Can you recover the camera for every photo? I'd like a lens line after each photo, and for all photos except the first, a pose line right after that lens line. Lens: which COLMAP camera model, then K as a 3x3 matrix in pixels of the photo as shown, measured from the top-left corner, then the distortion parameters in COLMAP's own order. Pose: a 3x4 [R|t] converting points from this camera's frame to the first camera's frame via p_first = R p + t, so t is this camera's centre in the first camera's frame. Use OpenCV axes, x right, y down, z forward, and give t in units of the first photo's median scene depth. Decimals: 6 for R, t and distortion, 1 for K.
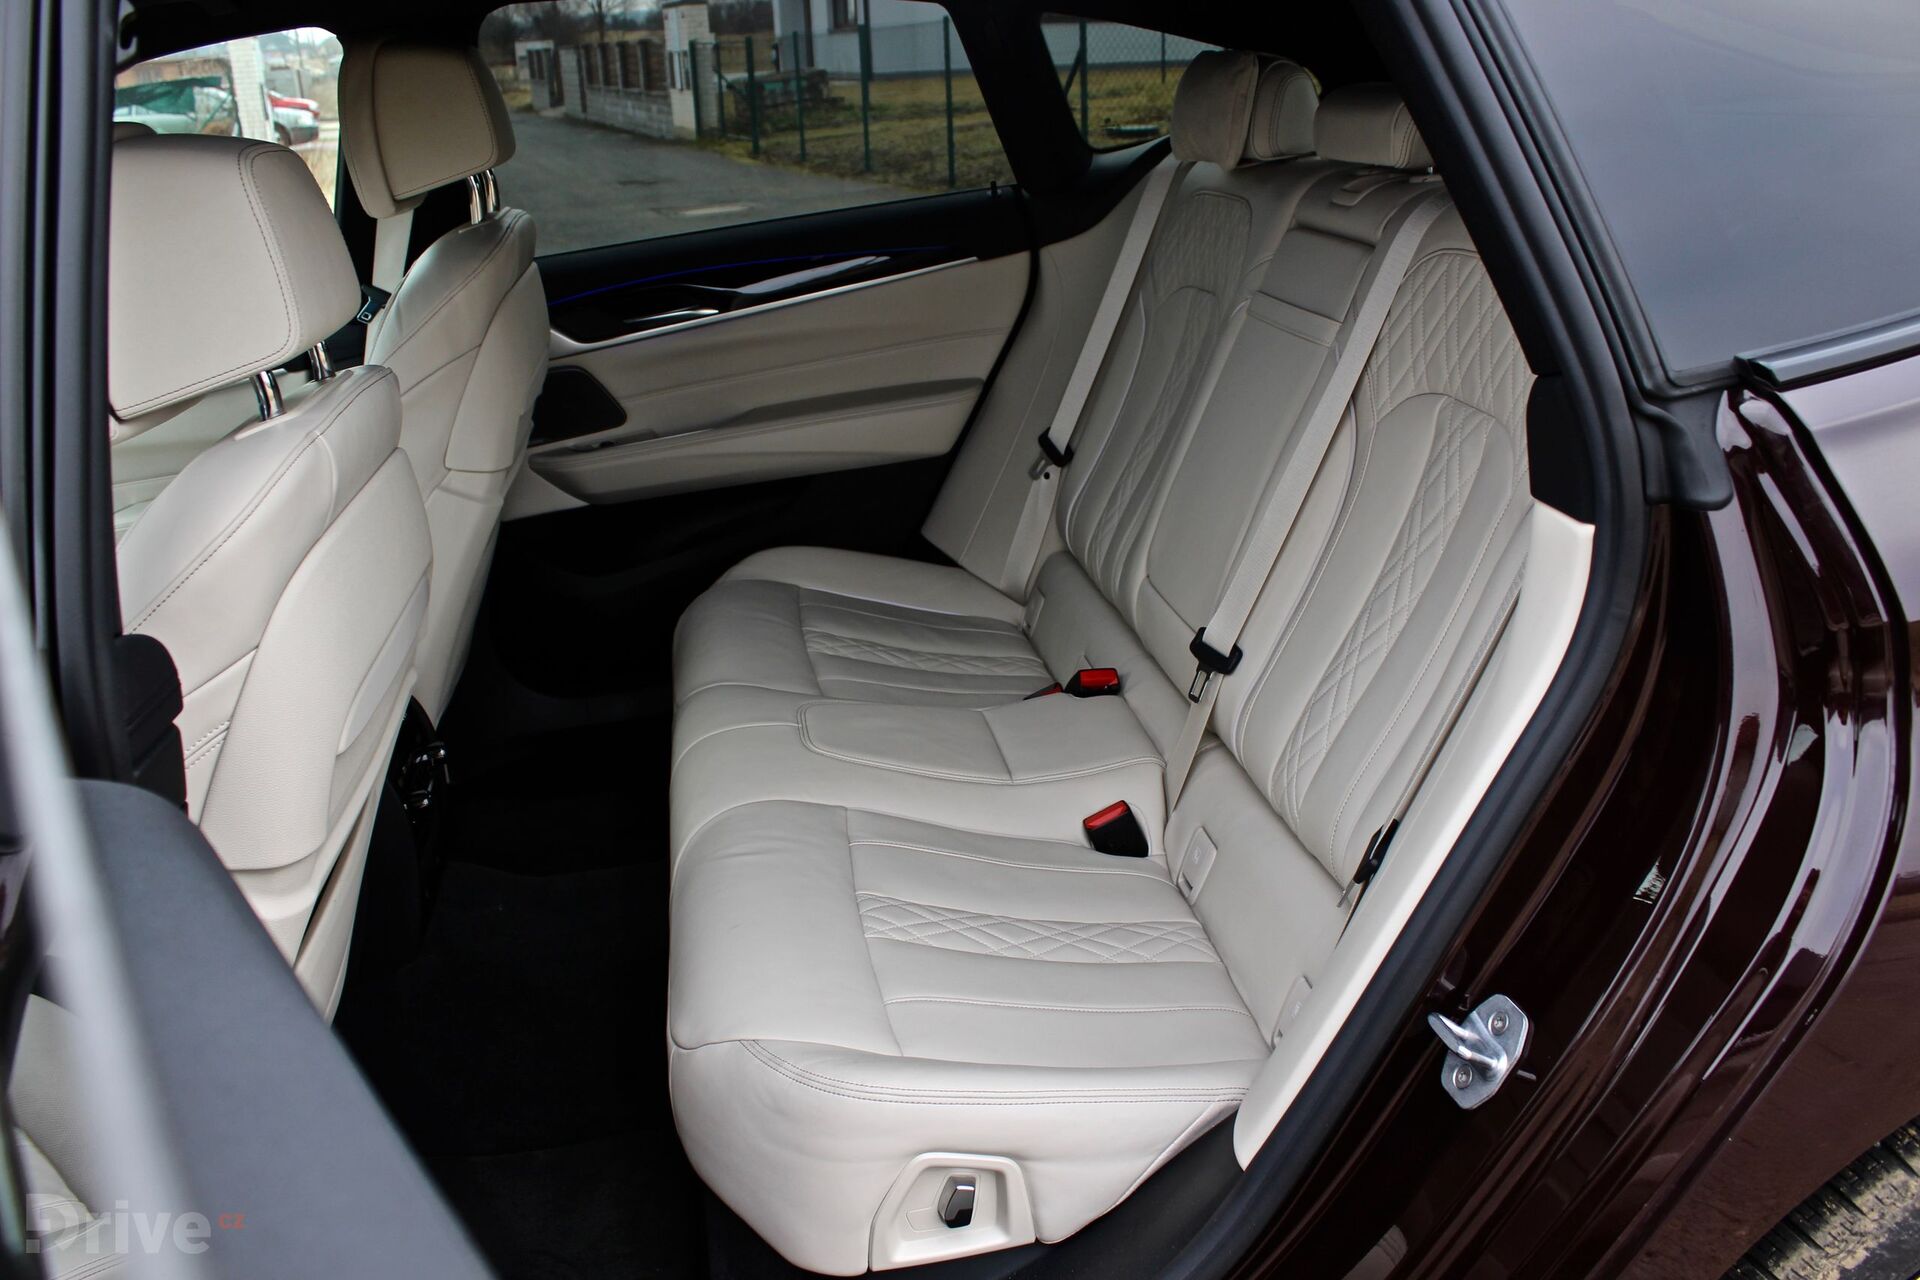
lens RADIAL K [[1592.1, 0, 963.1], [0, 1592.1, 647.4], [0, 0, 1]] dist [-0.168062, 0.140964]
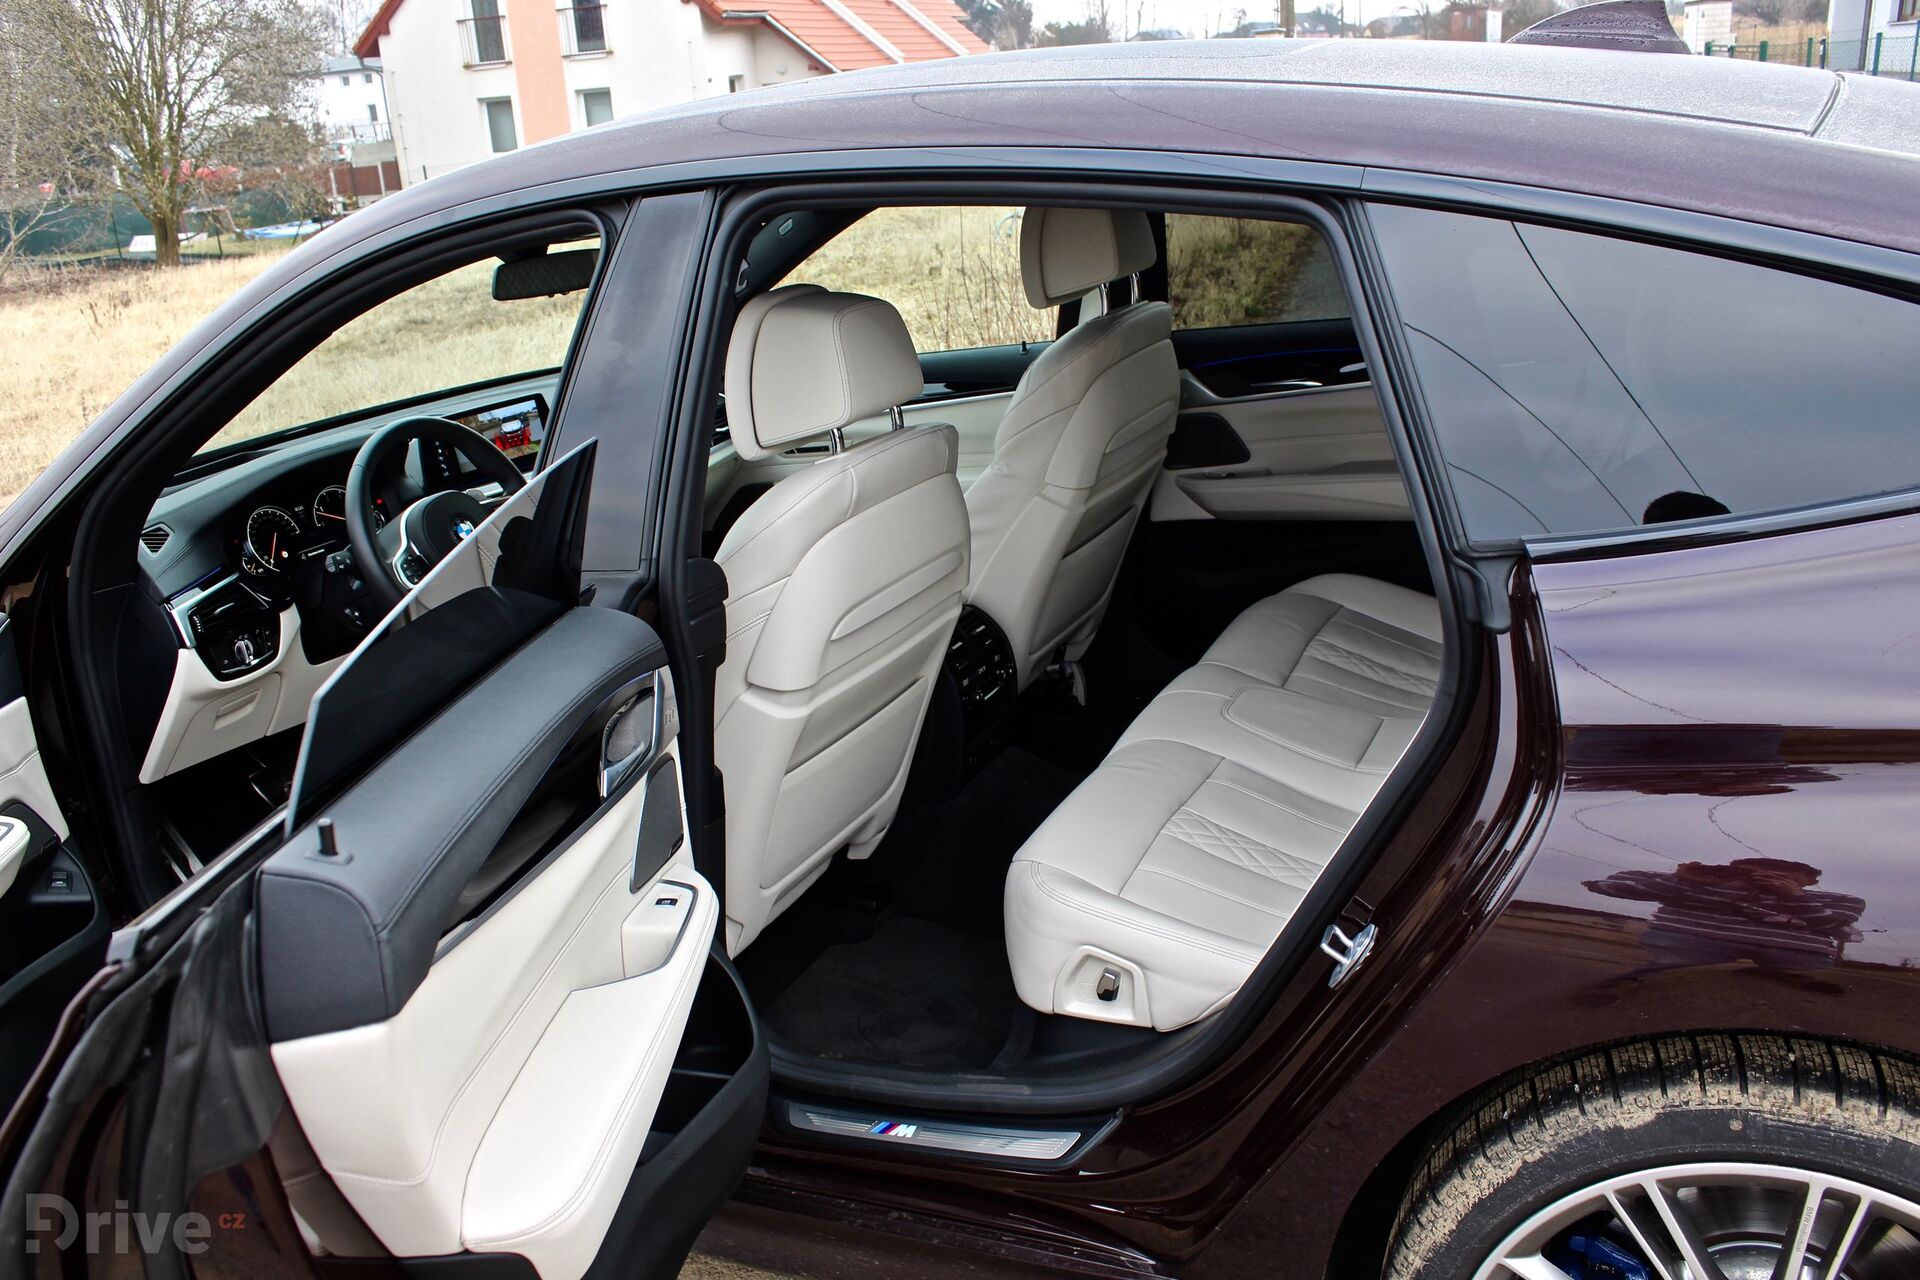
lens RADIAL K [[1592.1, 0, 961.5], [0, 1592.1, 650.9], [0, 0, 1]] dist [-0.168062, 0.140964]
pose [[0.821195, 0.181003, -0.541181, 0.686209], [-0.175377, 0.982516, 0.062492, -0.058340], [0.543030, 0.043593, 0.838581, -0.458745]]
